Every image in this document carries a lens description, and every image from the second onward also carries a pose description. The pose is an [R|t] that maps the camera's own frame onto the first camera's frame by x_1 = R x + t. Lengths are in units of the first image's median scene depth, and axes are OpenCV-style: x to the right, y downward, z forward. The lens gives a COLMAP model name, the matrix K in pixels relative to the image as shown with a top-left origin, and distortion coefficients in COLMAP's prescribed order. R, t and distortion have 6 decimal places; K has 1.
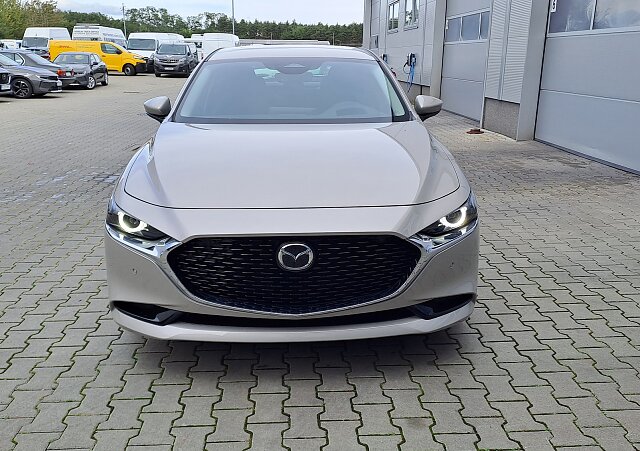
lens RADIAL K [[582.5, 0, 314.8], [0, 582.5, 240.0], [0, 0, 1]] dist [0.137682, -0.232382]
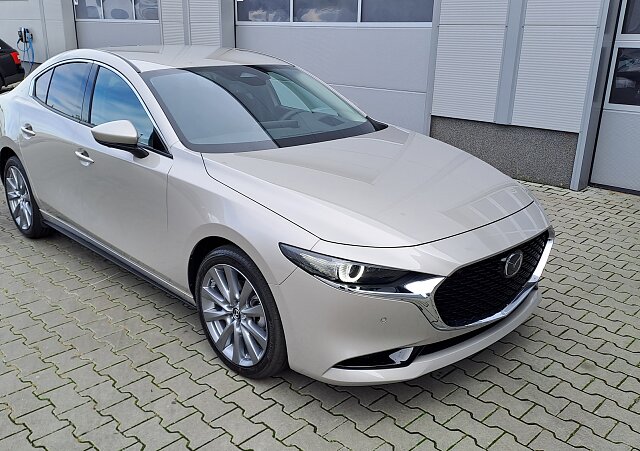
lens RADIAL K [[582.5, 0, 314.8], [0, 582.5, 240.0], [0, 0, 1]] dist [0.137682, -0.232382]
pose [[0.747918, -0.213102, 0.628654, -0.932312], [0.182315, 0.976592, 0.114143, -0.198899], [-0.638263, 0.029243, 0.769263, 0.326510]]
